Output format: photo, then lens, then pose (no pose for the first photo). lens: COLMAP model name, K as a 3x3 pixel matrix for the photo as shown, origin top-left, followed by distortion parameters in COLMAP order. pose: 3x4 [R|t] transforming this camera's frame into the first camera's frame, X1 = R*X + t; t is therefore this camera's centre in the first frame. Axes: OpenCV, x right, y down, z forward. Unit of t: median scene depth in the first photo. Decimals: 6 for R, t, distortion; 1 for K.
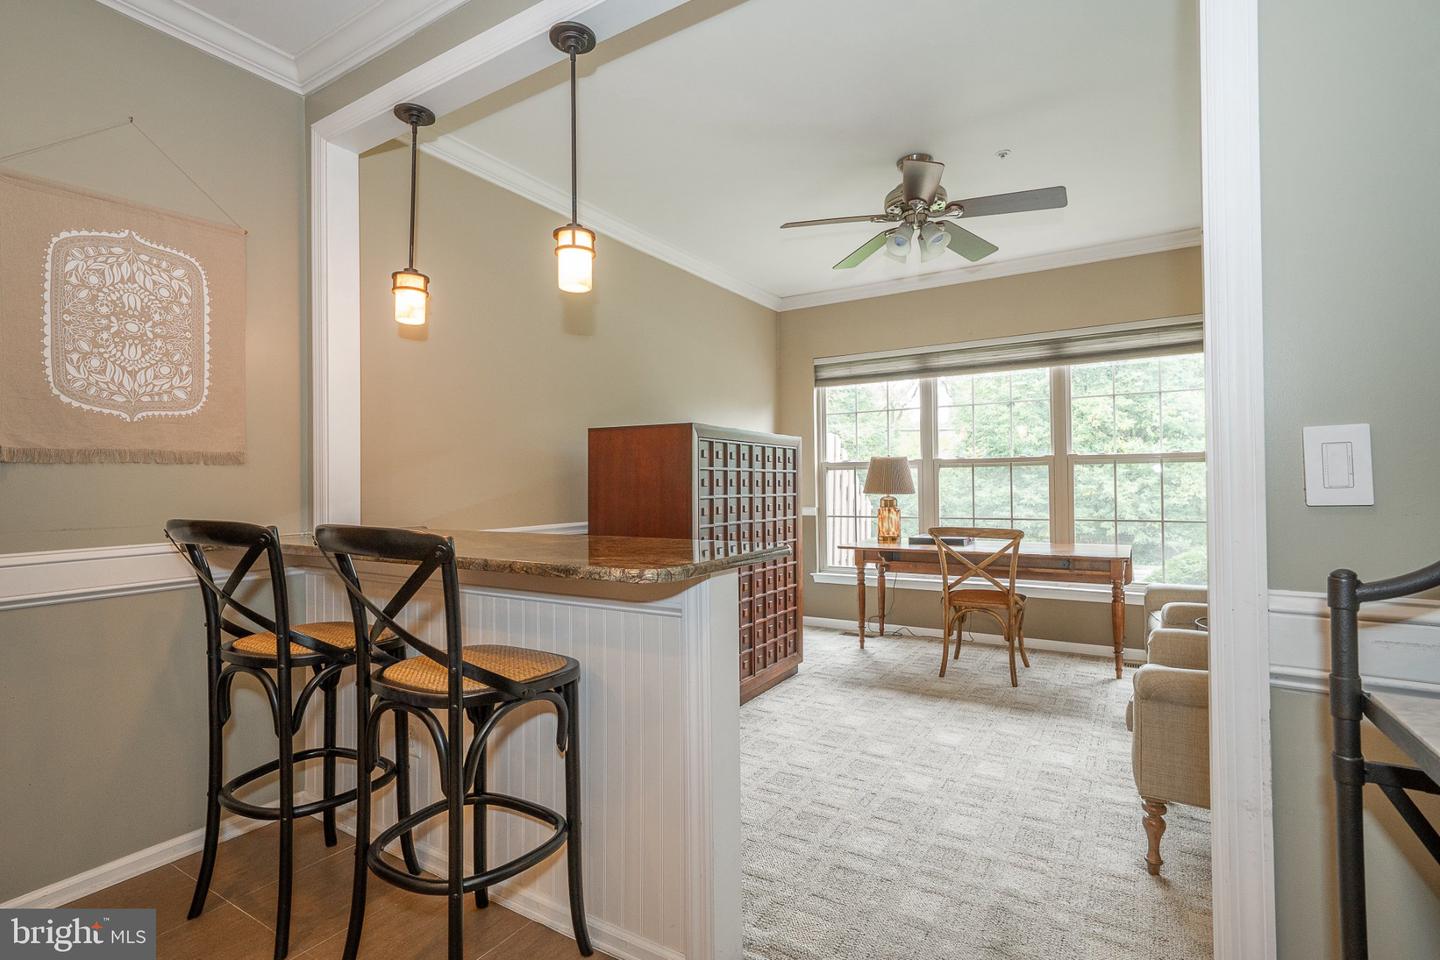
lens RADIAL K [[683.7, 0, 720.8], [0, 683.7, 473.4], [0, 0, 1]] dist [-0.001246, 0.000478]
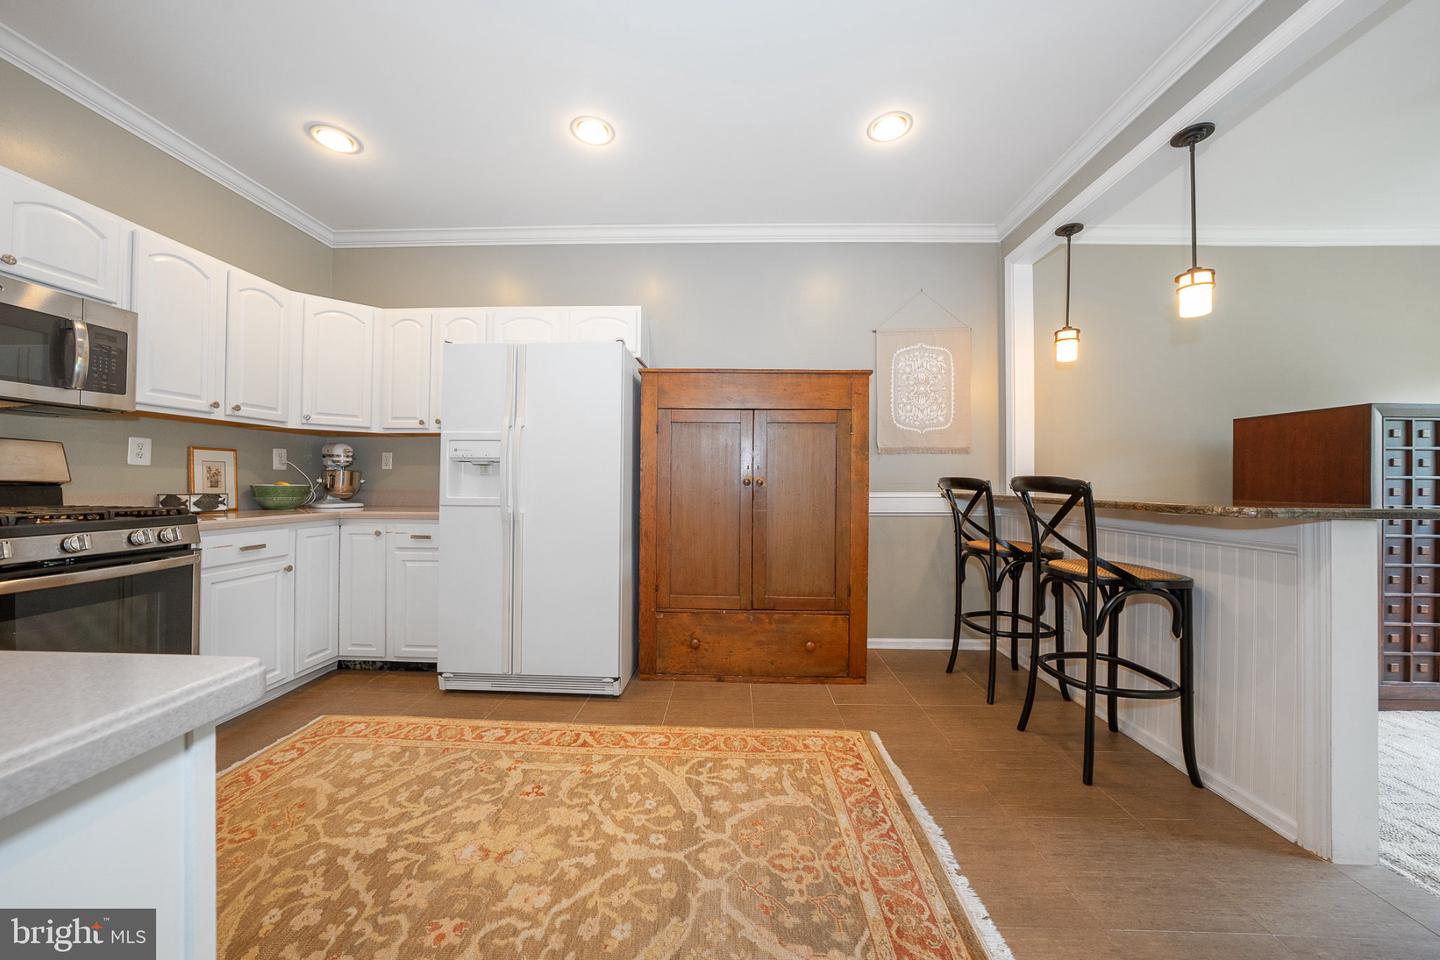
lens RADIAL K [[496.8, 0, 719.8], [0, 496.8, 477.1], [0, 0, 1]] dist [-0.025470, 0.004916]
pose [[0.497671, 0.005260, -0.867350, 0.162212], [-0.001237, 0.999985, 0.005354, 0.054730], [0.867365, -0.001592, 0.497670, -0.323203]]
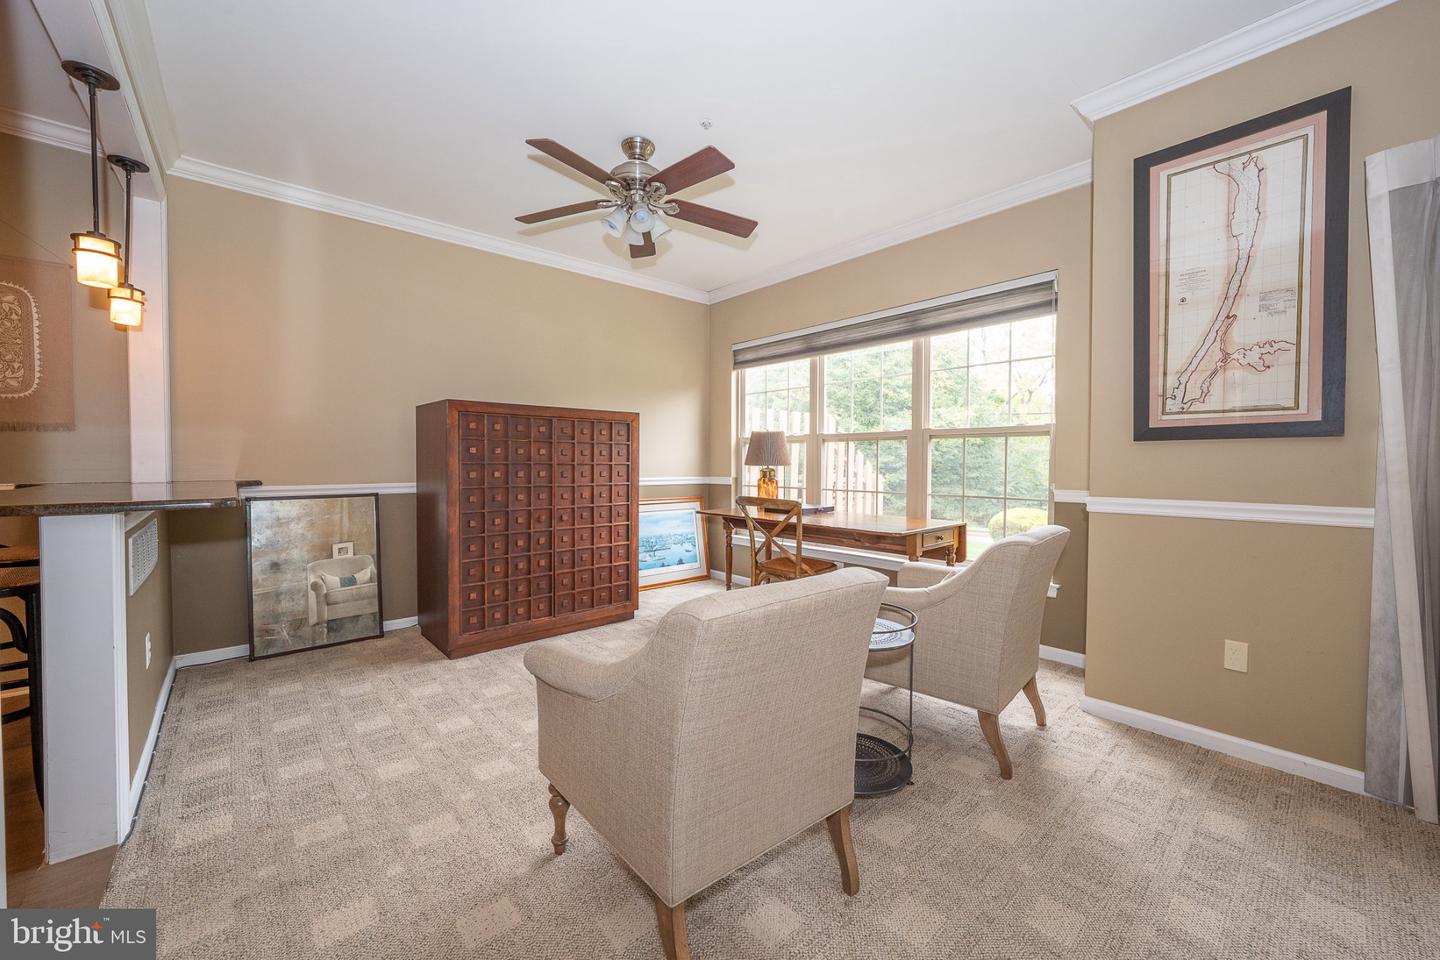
lens RADIAL K [[556.1, 0, 717.3], [0, 556.1, 475.8], [0, 0, 1]] dist [-0.001090, -0.000066]
pose [[0.953565, 0.019970, -0.300523, 1.143059], [-0.007911, 0.999116, 0.041291, 0.024945], [0.301082, -0.036996, 0.952880, 0.364753]]
